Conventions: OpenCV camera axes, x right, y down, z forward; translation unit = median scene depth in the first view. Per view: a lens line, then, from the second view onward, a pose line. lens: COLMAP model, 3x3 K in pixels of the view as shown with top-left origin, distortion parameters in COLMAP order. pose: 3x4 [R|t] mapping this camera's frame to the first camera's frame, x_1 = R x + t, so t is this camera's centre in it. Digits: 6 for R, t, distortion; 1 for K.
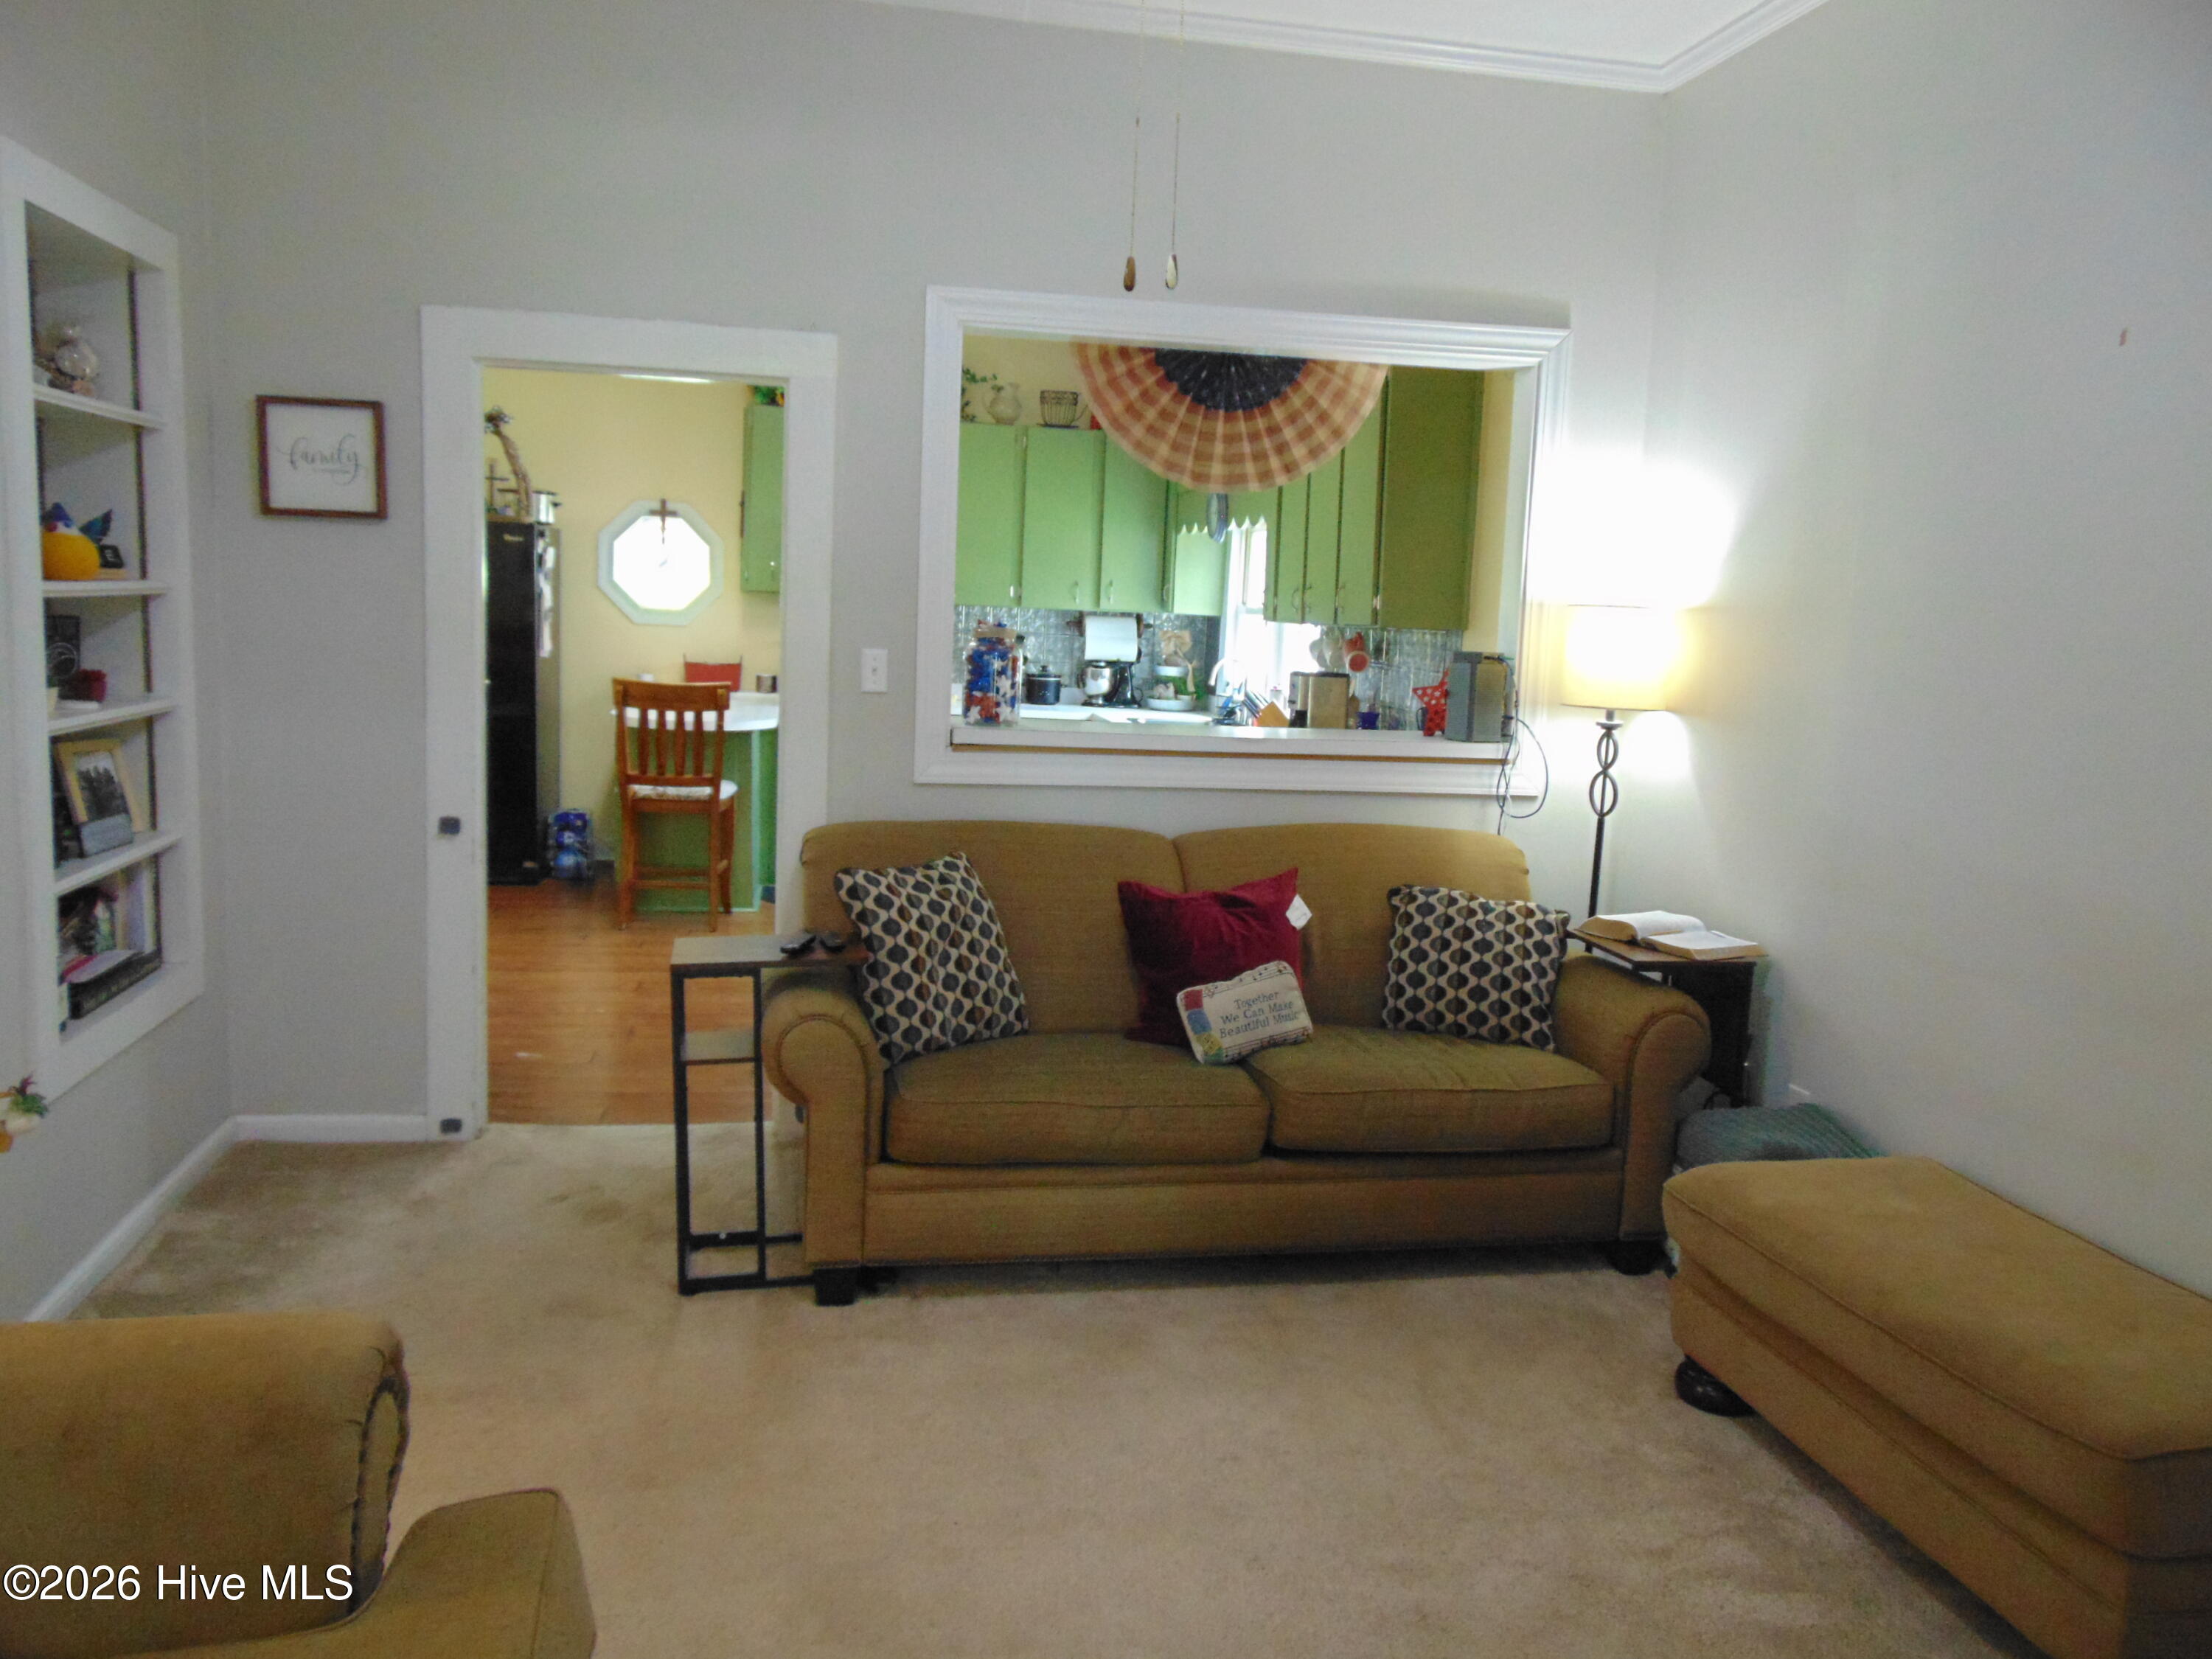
lens RADIAL K [[1634.9, 0, 1084.2], [0, 1634.9, 830.8], [0, 0, 1]] dist [-0.030773, 0.022555]
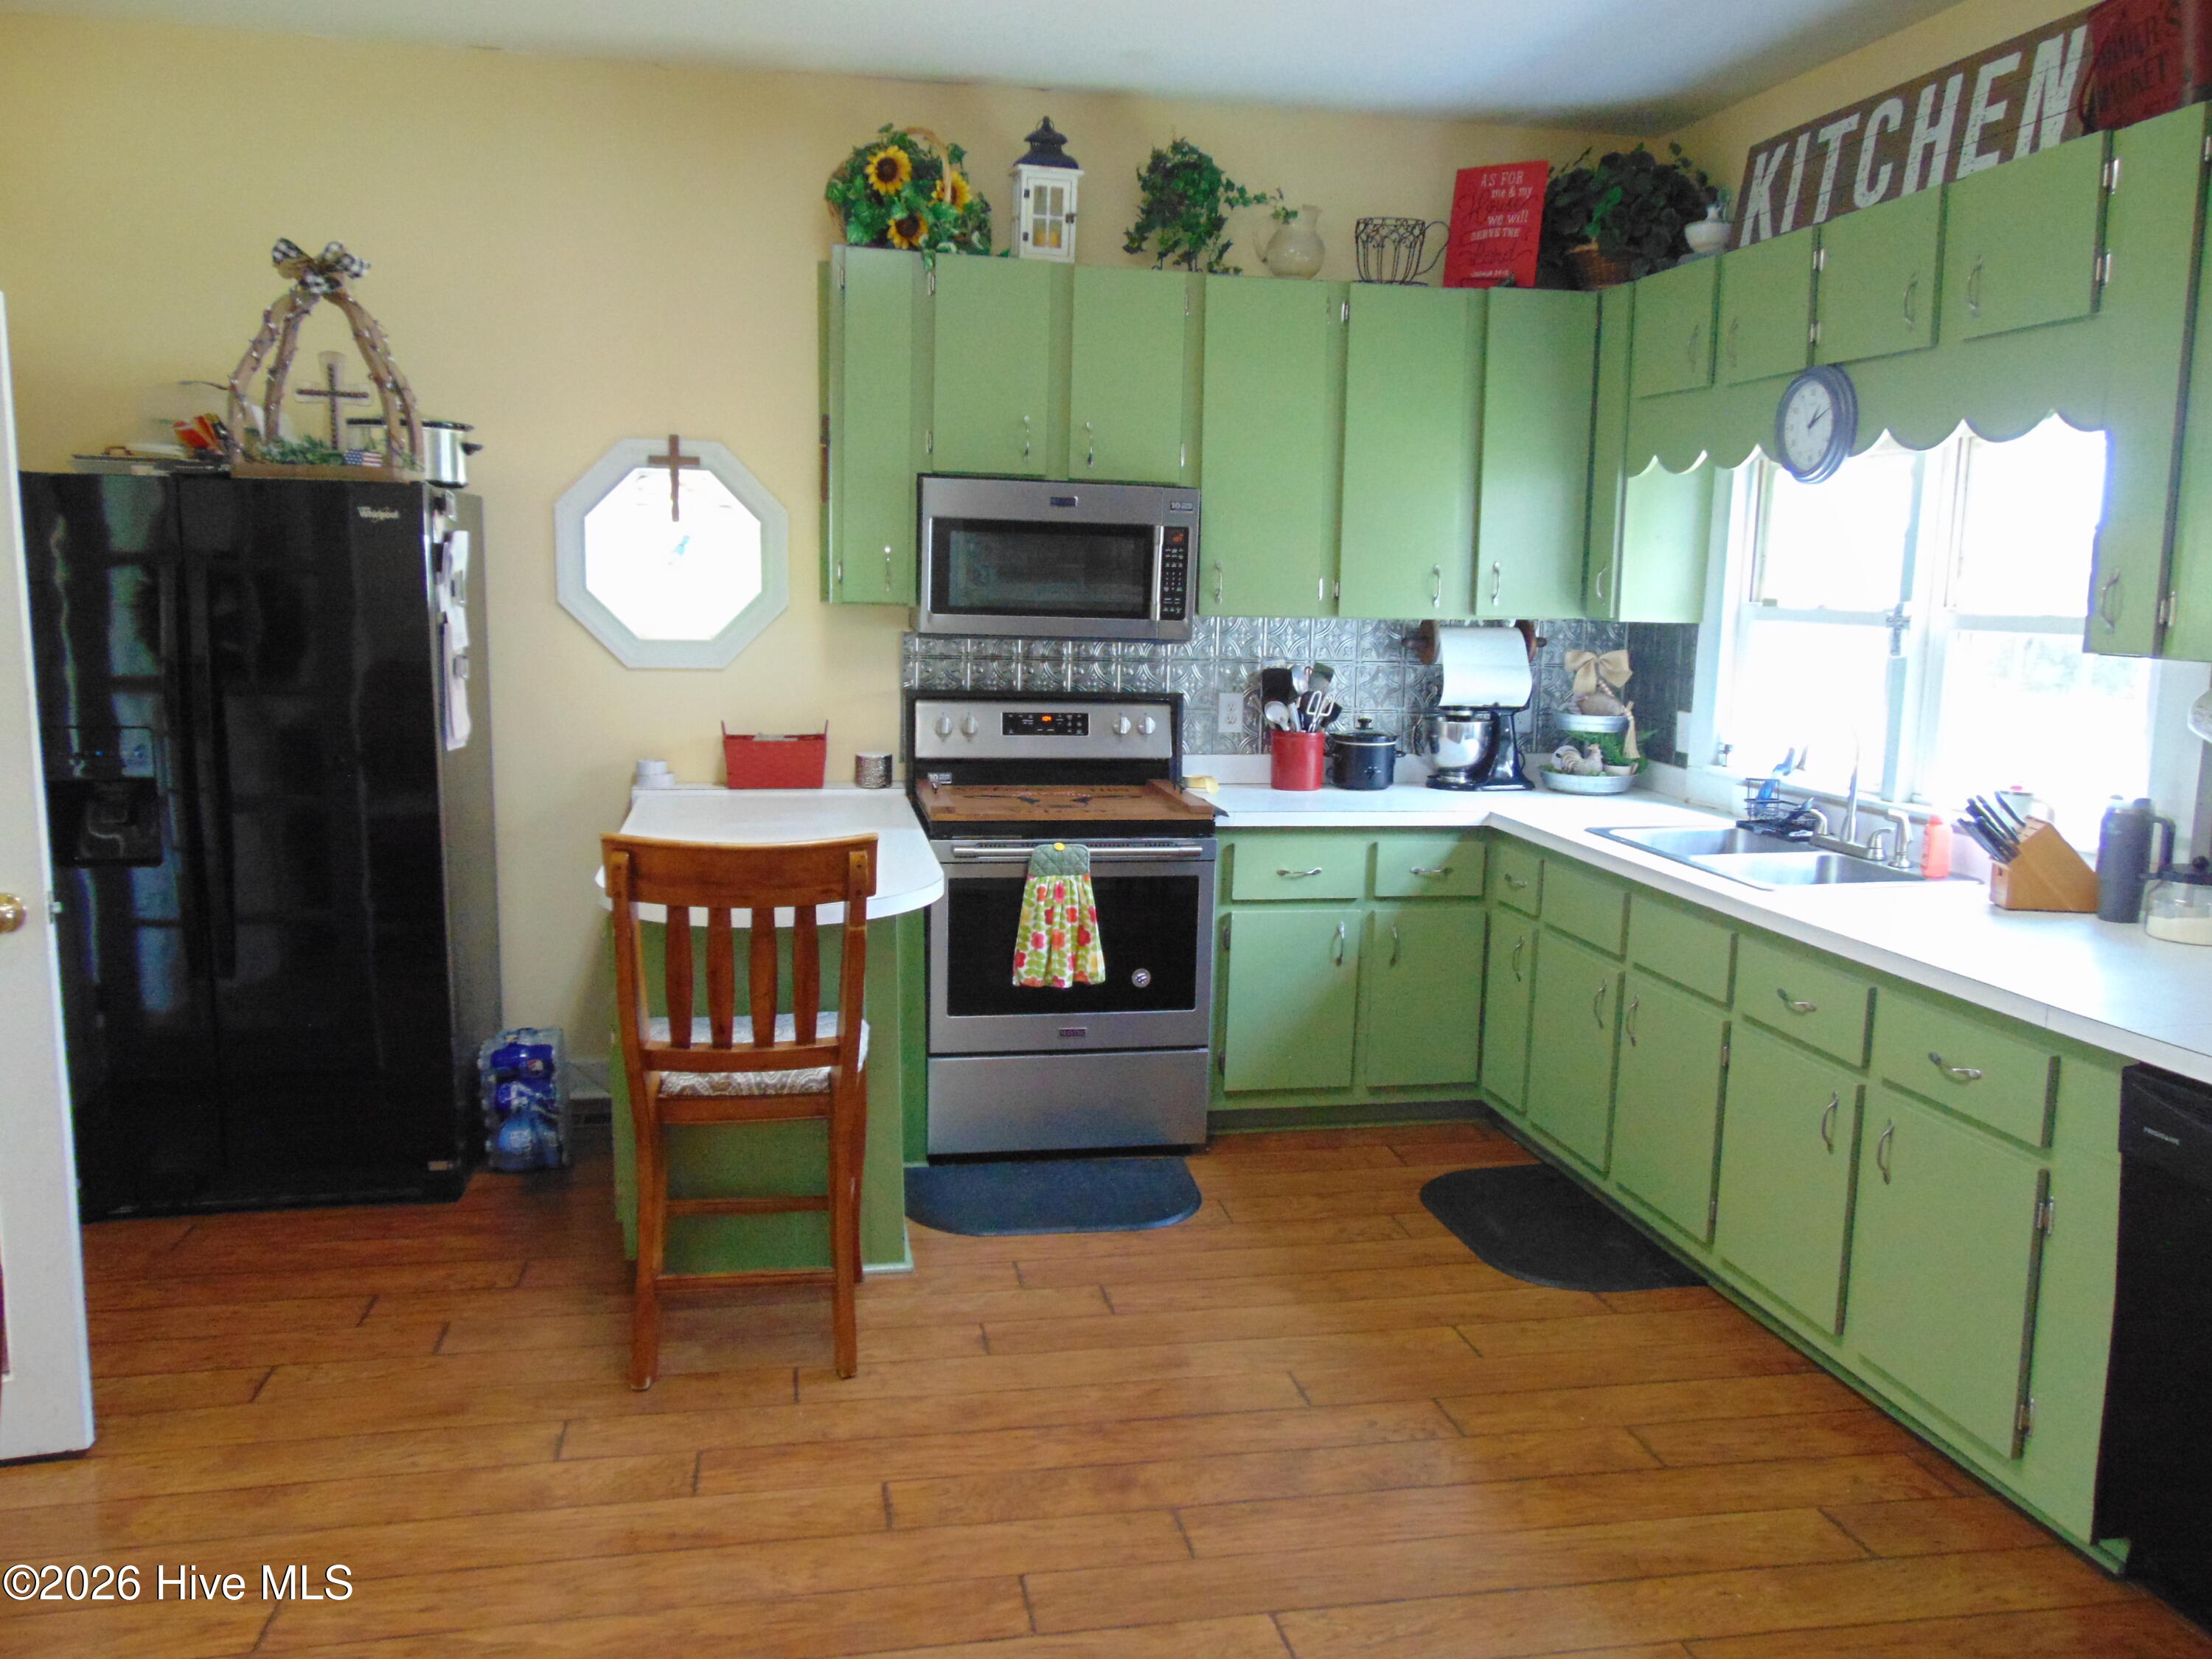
lens RADIAL K [[1634.9, 0, 1084.2], [0, 1634.9, 830.8], [0, 0, 1]] dist [-0.030773, 0.022555]
pose [[0.999233, -0.032746, 0.021487, -0.155929], [0.032426, 0.999360, 0.015072, -0.086817], [-0.021967, -0.014364, 0.999656, 0.515957]]
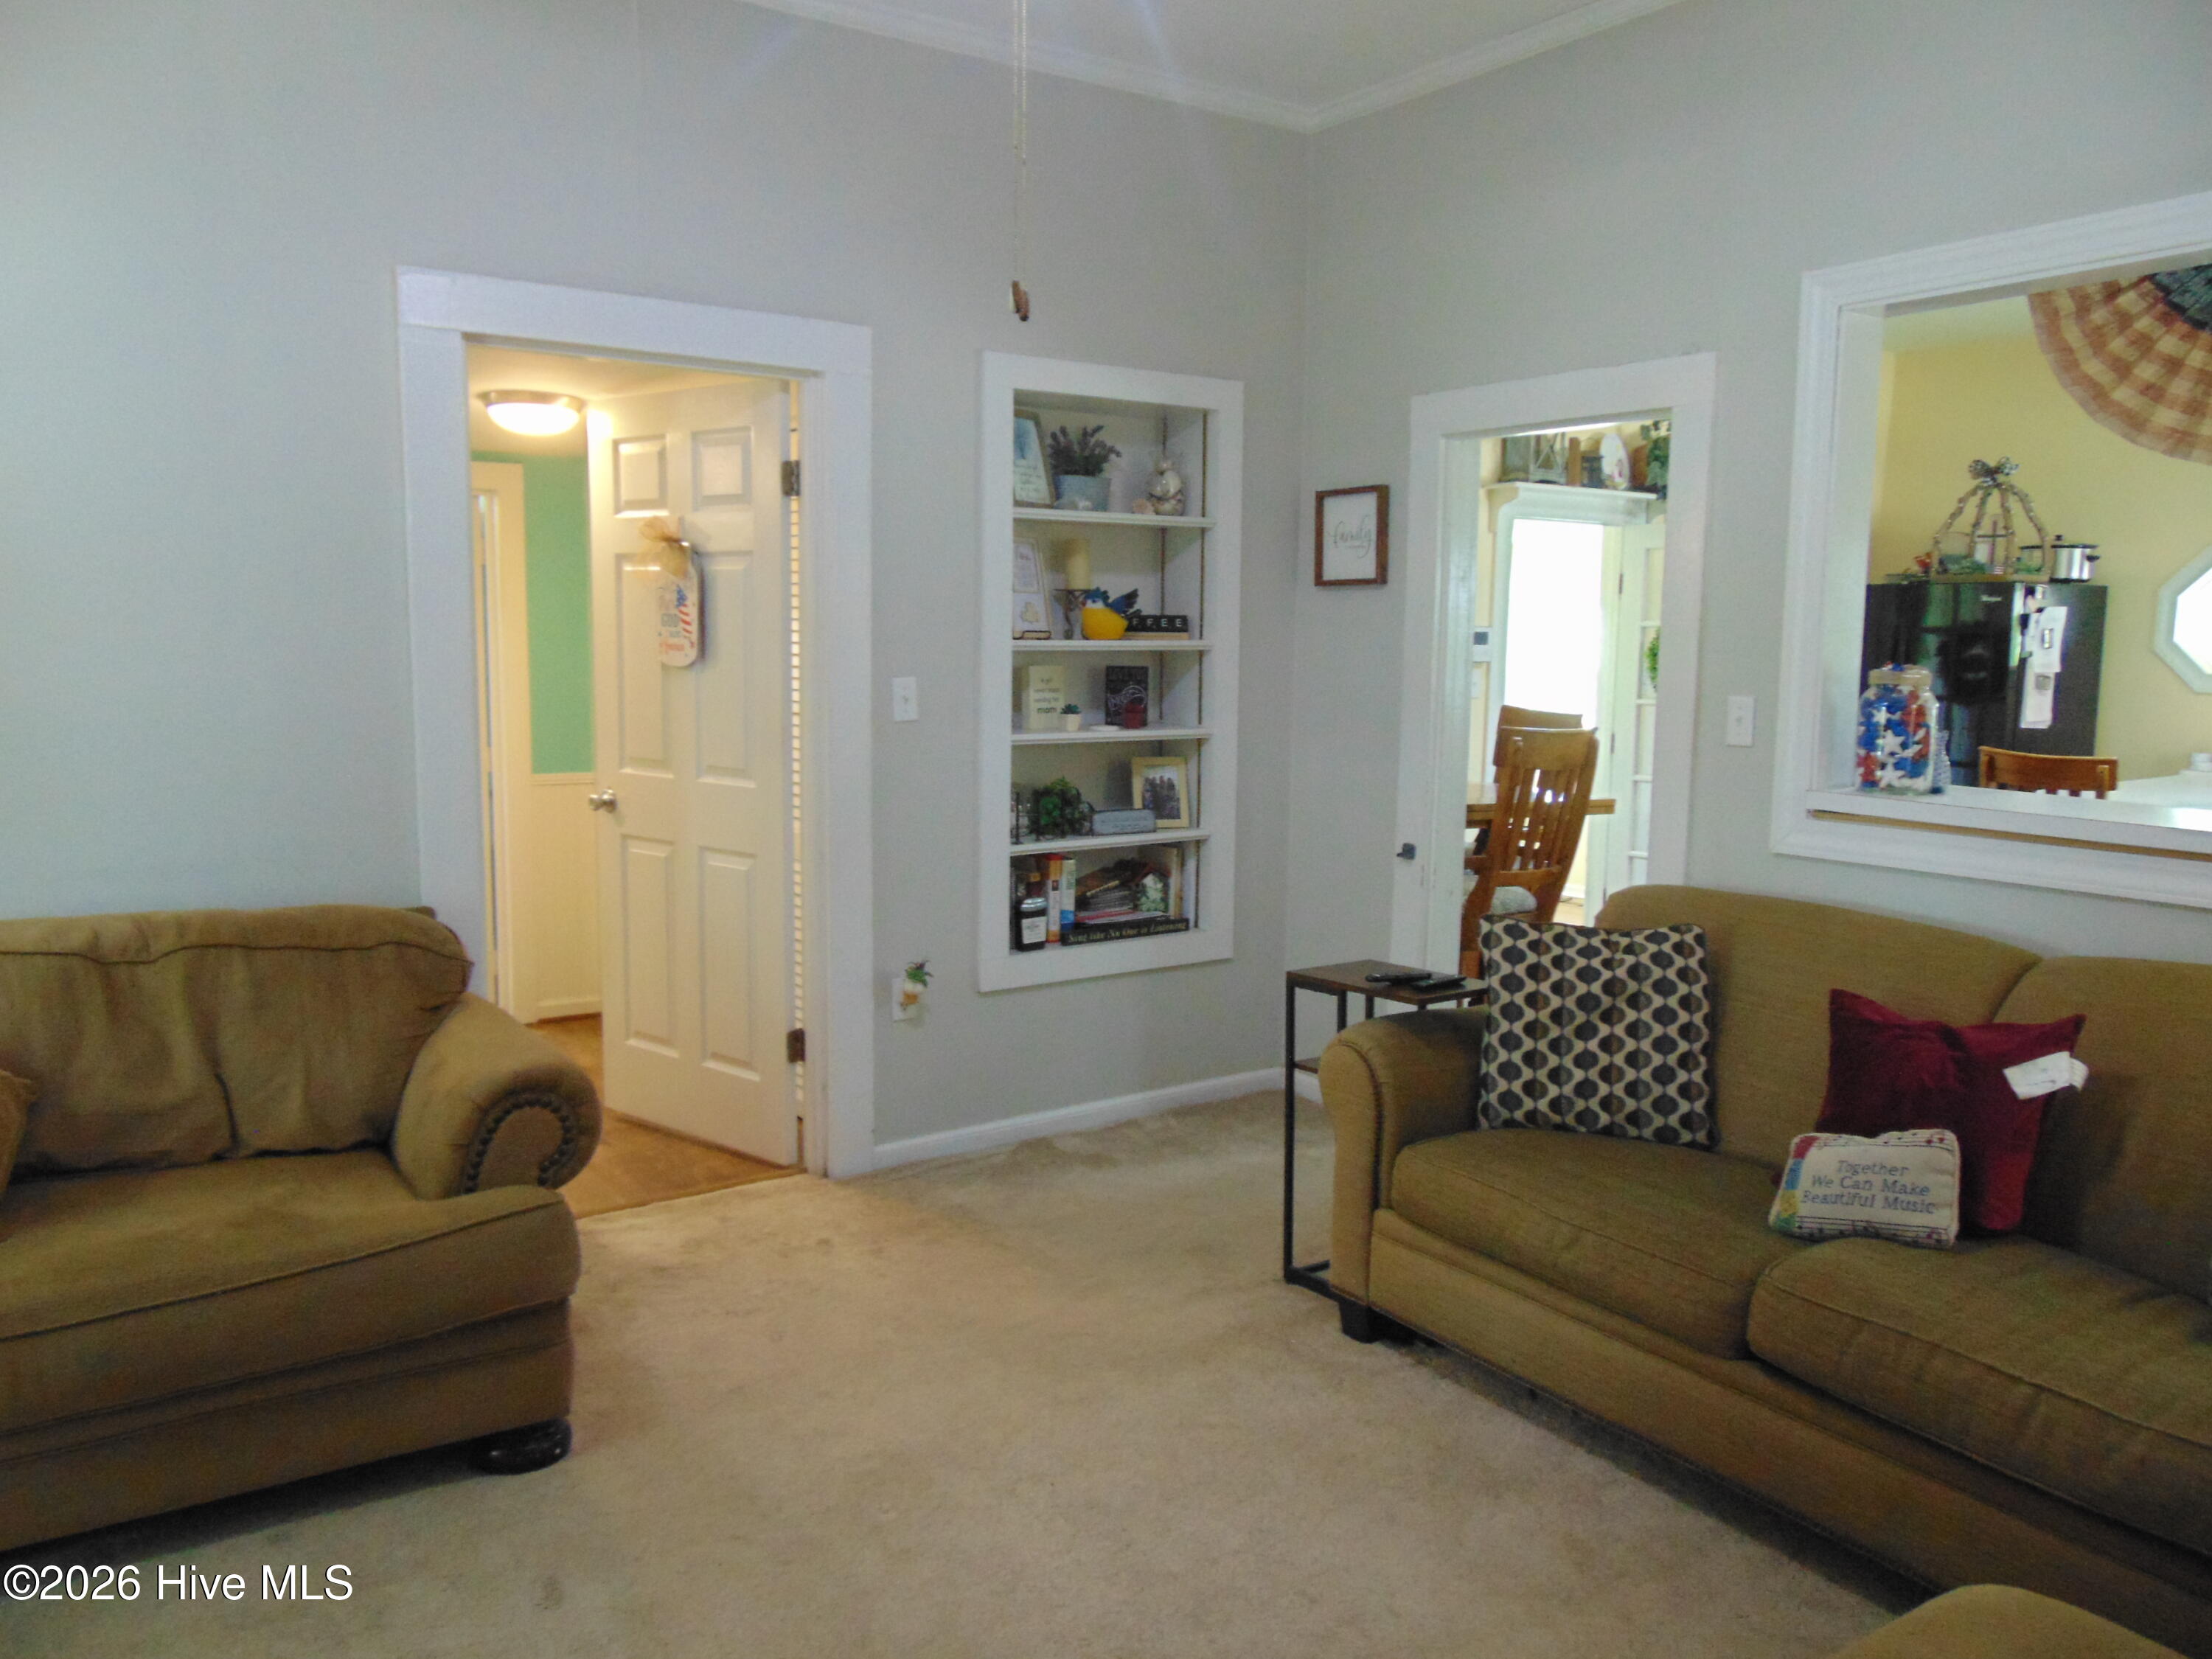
lens RADIAL K [[1654.6, 0, 1140.0], [0, 1654.6, 822.8], [0, 0, 1]] dist [-0.061214, 0.111506]
pose [[0.407472, 0.066752, -0.910775, 0.309551], [-0.122385, 0.992320, 0.017975, -0.011018], [0.904980, 0.104140, 0.412512, 0.192485]]
